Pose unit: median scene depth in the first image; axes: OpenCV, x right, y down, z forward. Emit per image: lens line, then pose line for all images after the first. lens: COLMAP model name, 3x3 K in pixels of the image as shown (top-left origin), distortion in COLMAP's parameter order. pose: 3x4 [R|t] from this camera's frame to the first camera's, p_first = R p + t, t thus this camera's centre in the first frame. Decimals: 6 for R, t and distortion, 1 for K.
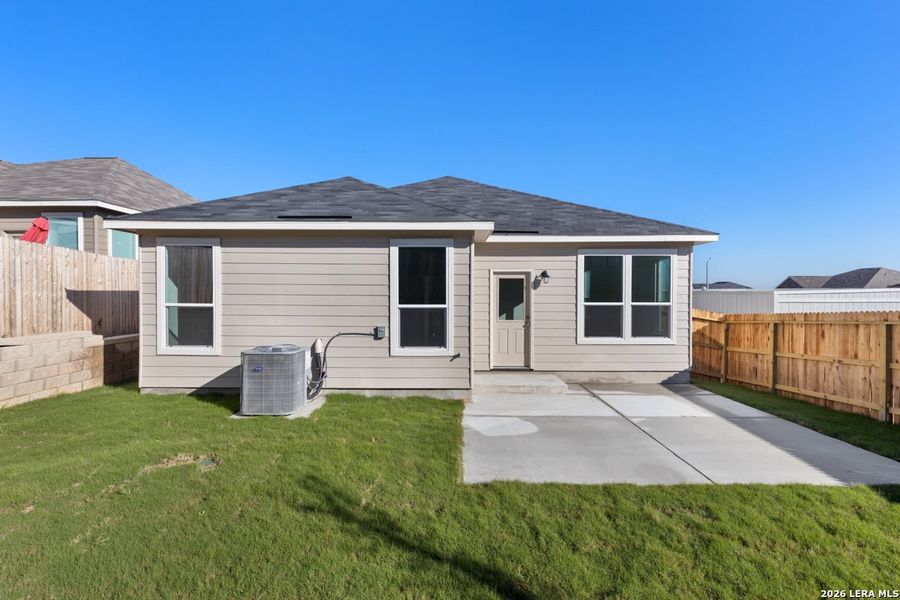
lens RADIAL K [[400.3, 0, 449.8], [0, 400.3, 302.6], [0, 0, 1]] dist [0.007552, 0.001265]
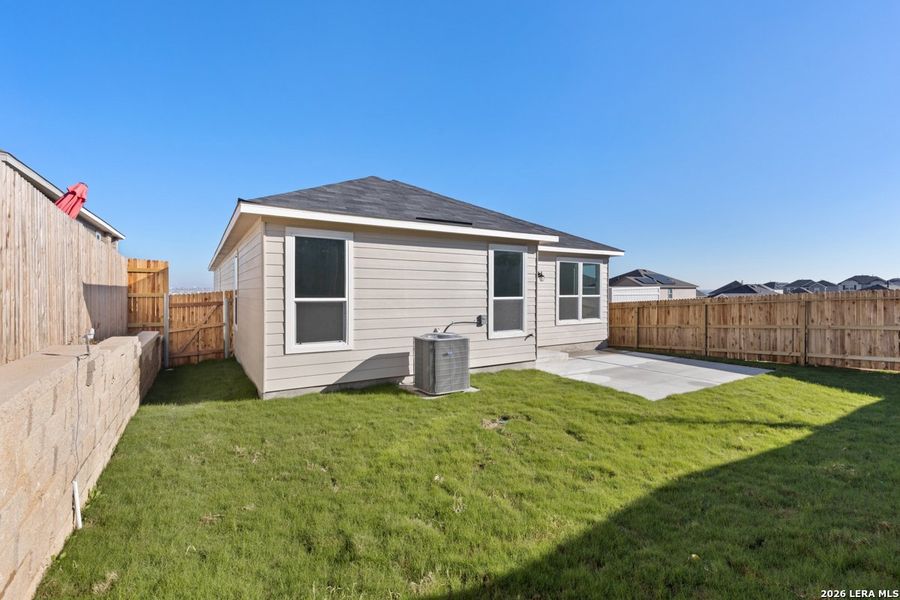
lens RADIAL K [[413.7, 0, 455.6], [0, 413.7, 294.0], [0, 0, 1]] dist [-0.004121, -0.000303]
pose [[0.836872, -0.003505, 0.547388, -0.801328], [0.006253, 0.999975, -0.003158, -0.001521], [-0.547364, 0.006066, 0.836873, -0.001401]]
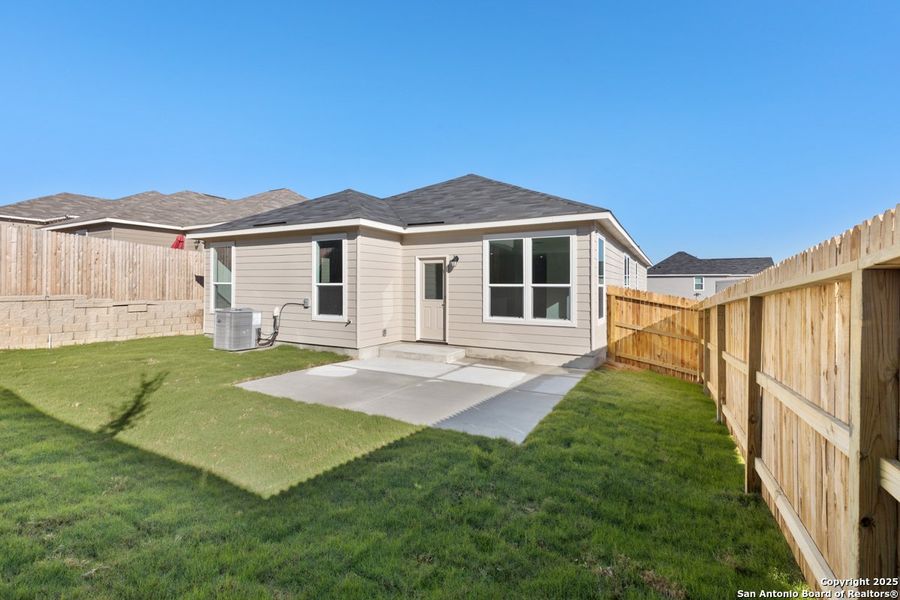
lens RADIAL K [[404.8, 0, 441.8], [0, 404.8, 285.2], [0, 0, 1]] dist [0.011024, -0.000216]
pose [[0.882007, 0.002930, -0.471226, 0.786511], [-0.016315, 0.999571, -0.024322, 0.033918], [0.470953, 0.029140, 0.881677, -0.020698]]
